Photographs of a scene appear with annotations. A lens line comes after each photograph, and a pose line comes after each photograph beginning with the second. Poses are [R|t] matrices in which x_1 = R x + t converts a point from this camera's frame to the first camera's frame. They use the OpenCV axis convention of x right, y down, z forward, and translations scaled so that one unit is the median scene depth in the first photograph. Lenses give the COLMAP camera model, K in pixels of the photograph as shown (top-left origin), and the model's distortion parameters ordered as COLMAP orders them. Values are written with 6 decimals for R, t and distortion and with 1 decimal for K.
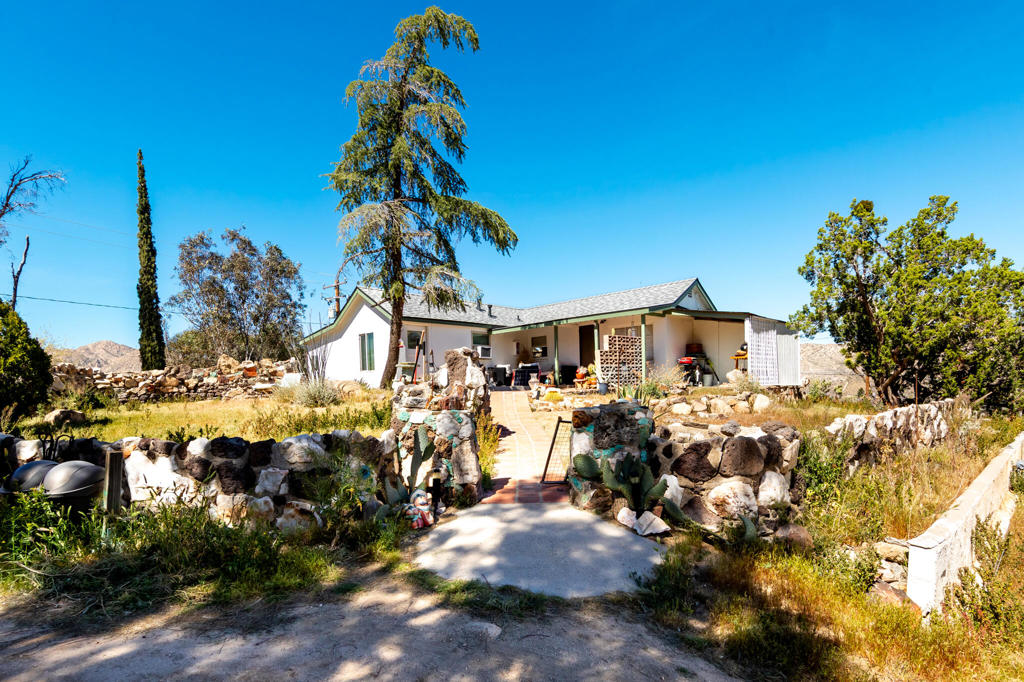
lens RADIAL K [[481.0, 0, 514.1], [0, 481.0, 337.2], [0, 0, 1]] dist [-0.002681, 0.000075]
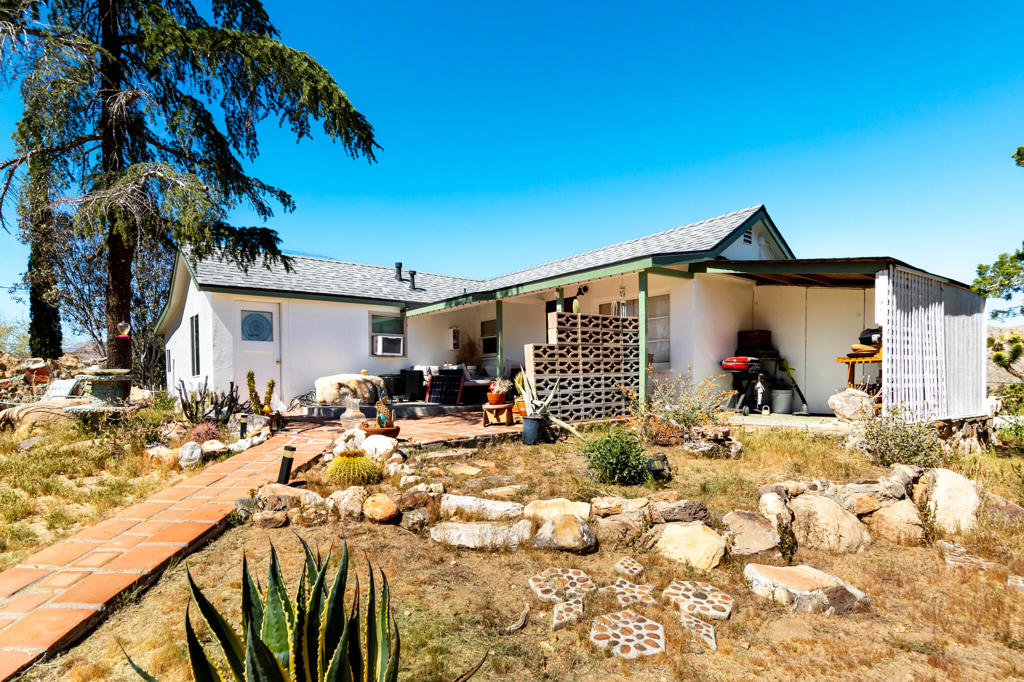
lens RADIAL K [[447.1, 0, 507.5], [0, 447.1, 343.2], [0, 0, 1]] dist [0.003055, 0.000376]
pose [[0.986671, 0.001618, -0.162721, 0.198520], [0.004345, 0.999332, 0.036284, 0.008877], [0.162671, -0.036507, 0.986005, 0.500643]]
